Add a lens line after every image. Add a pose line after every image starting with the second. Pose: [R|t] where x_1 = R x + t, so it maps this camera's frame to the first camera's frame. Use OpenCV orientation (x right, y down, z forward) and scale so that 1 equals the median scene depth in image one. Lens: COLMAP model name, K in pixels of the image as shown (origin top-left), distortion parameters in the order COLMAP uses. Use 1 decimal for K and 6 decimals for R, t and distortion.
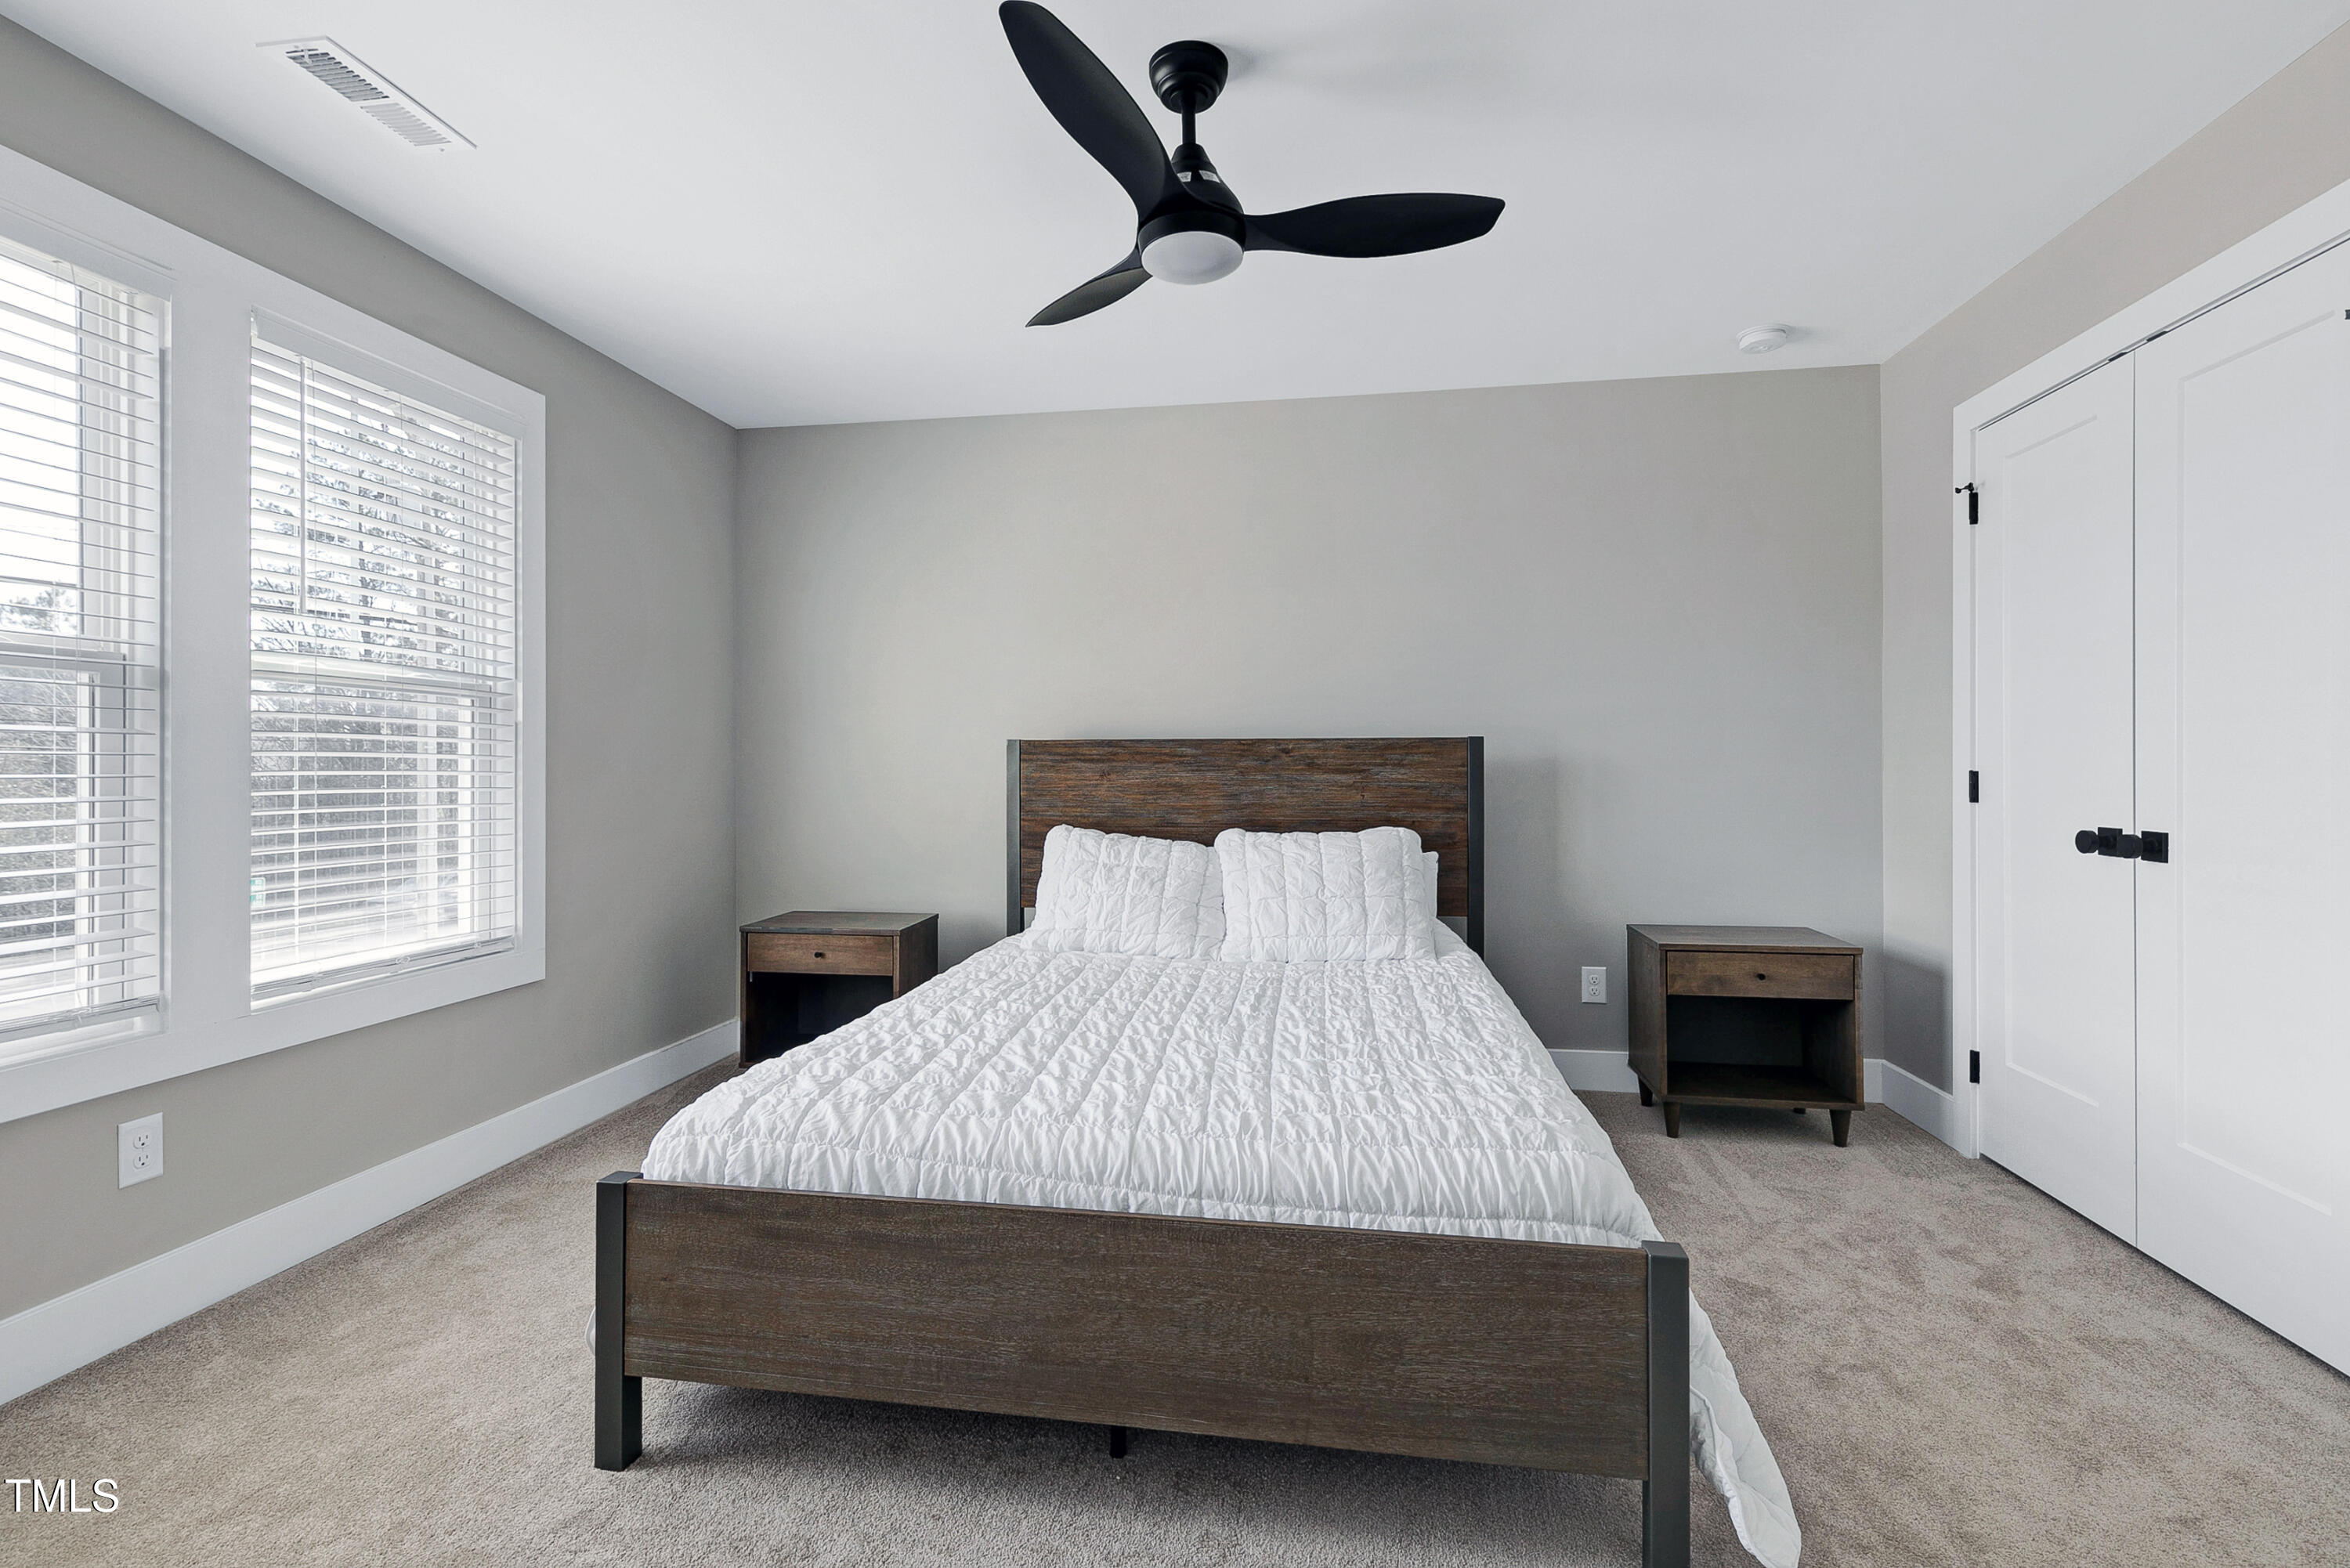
lens RADIAL K [[1069.3, 0, 1173.9], [0, 1069.3, 789.5], [0, 0, 1]] dist [0.004541, -0.000890]
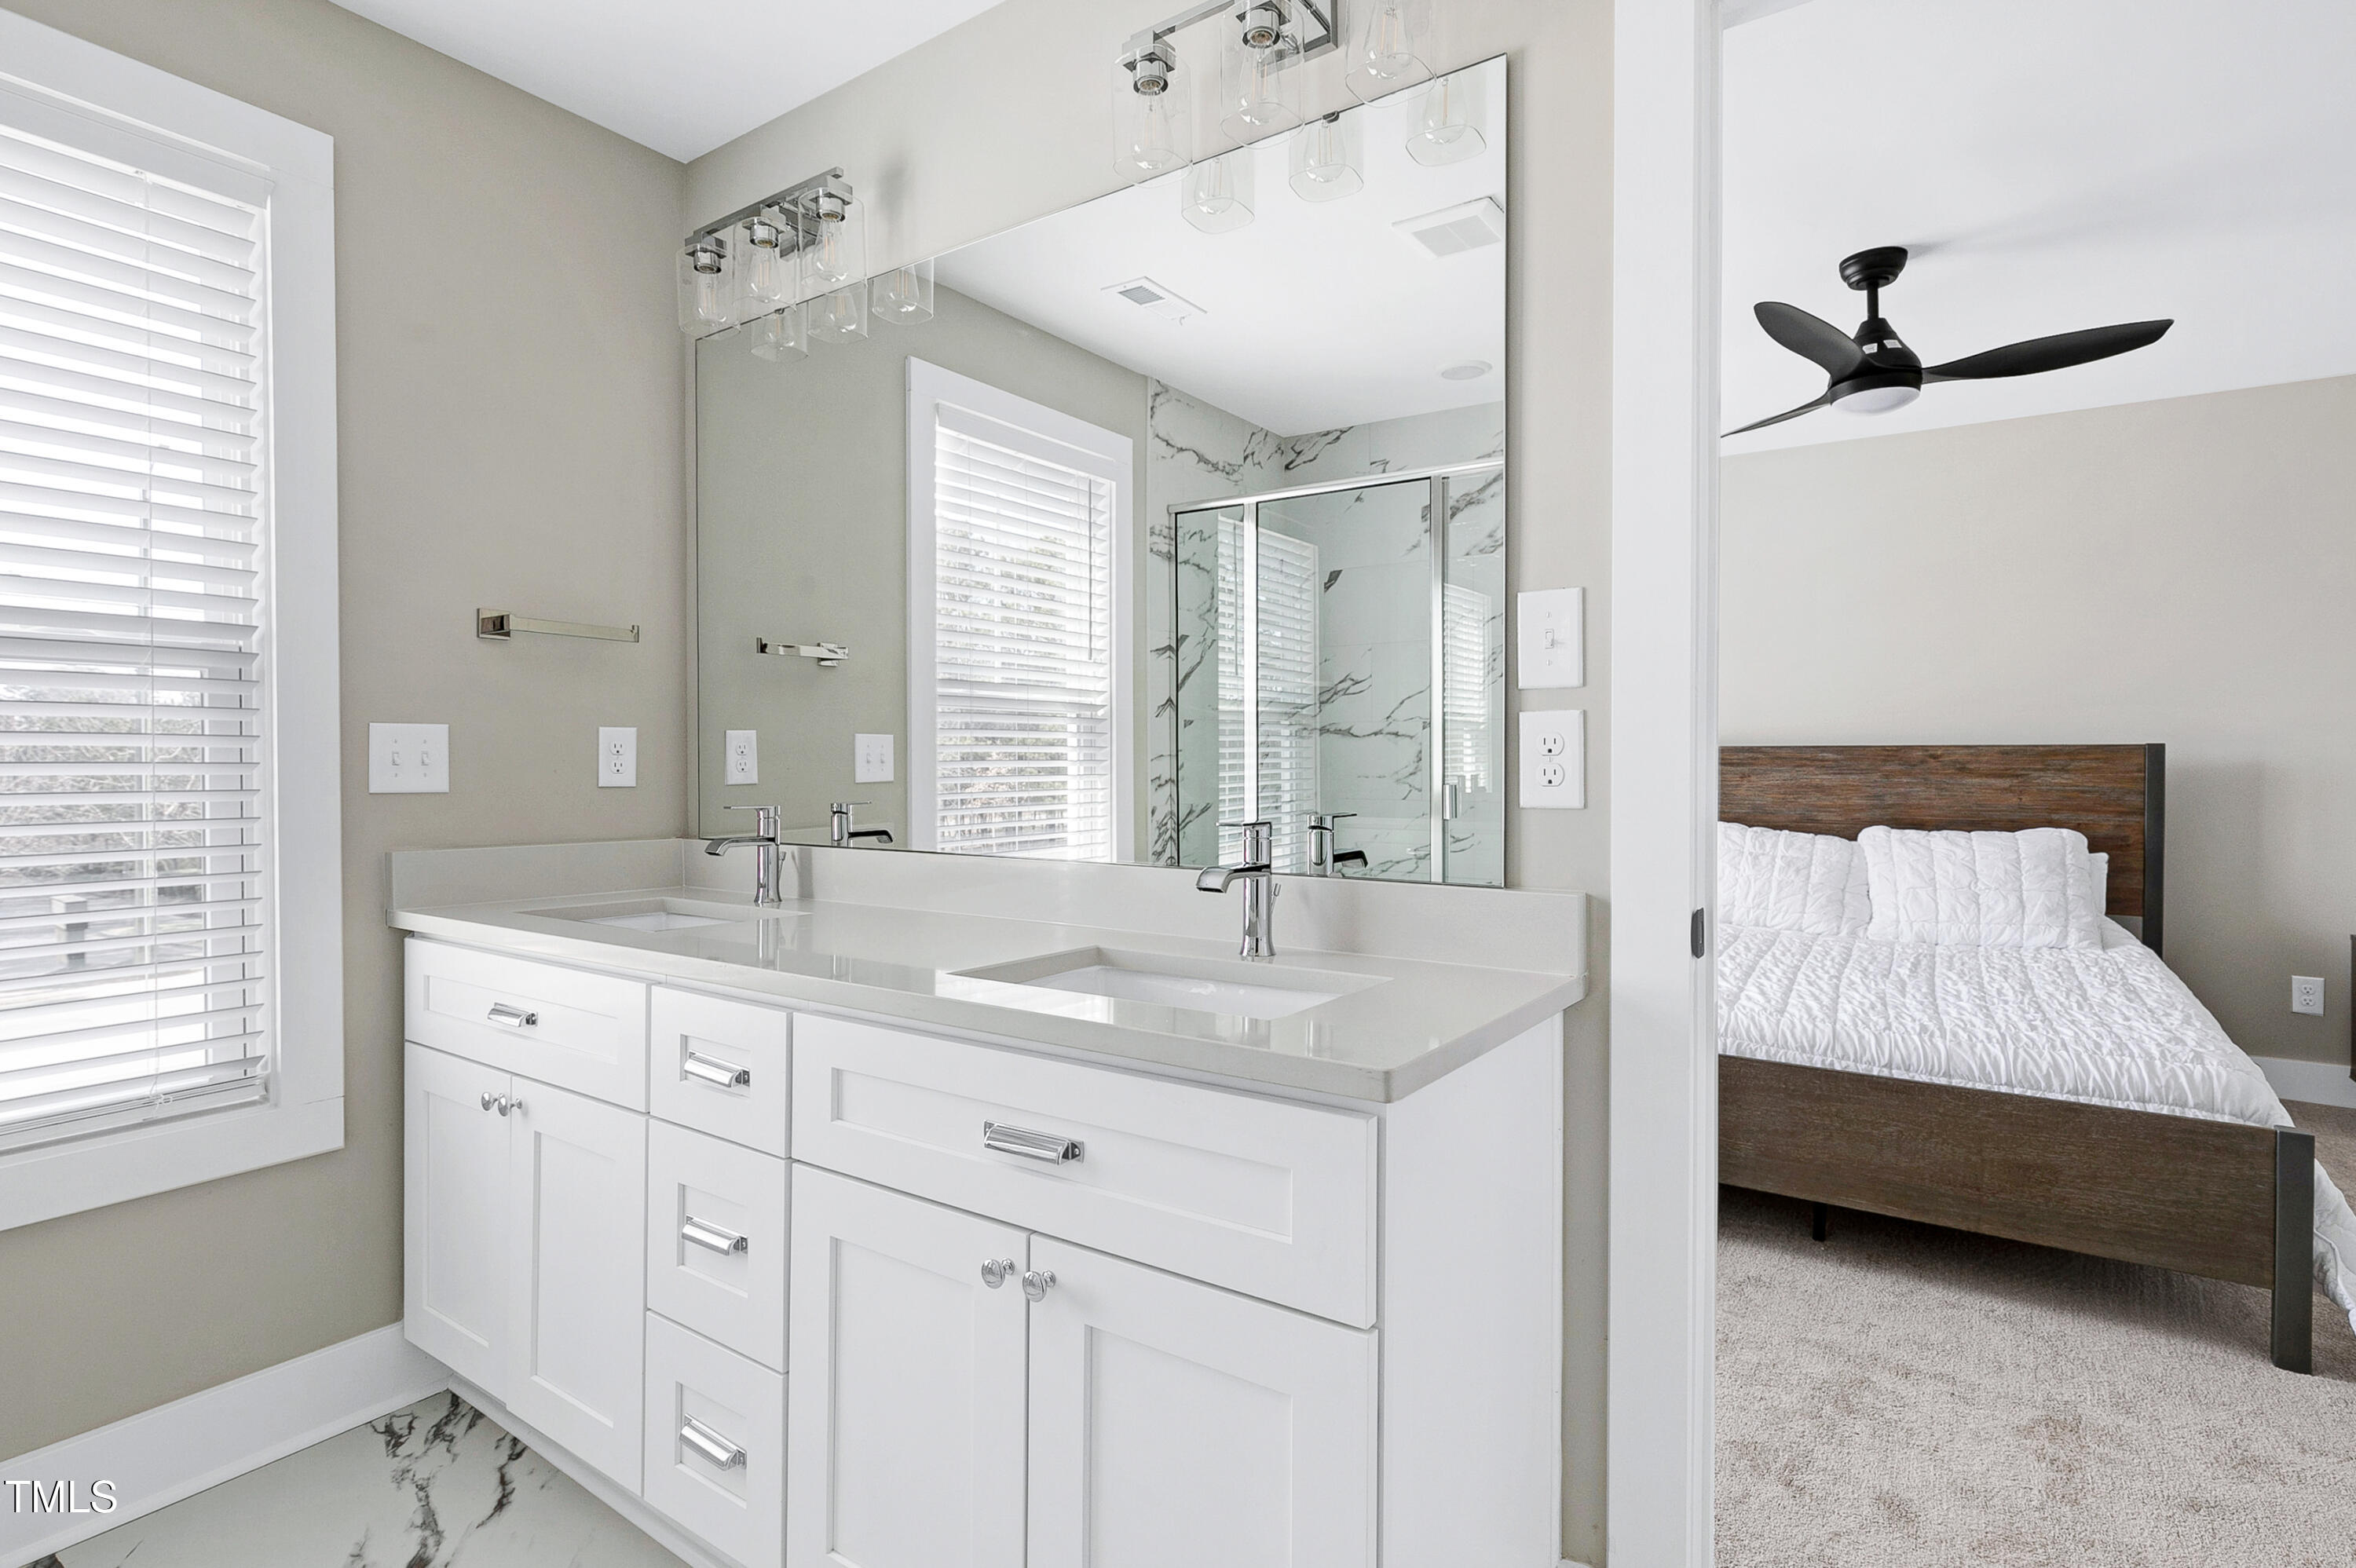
lens RADIAL K [[1105.2, 0, 1178.0], [0, 1105.2, 784.0], [0, 0, 1]] dist [-0.002303, 0.000824]
pose [[0.891776, 0.010353, -0.452359, -0.086508], [-0.009166, 0.999946, 0.004816, -0.007189], [0.452385, -0.000148, 0.891823, -0.421646]]
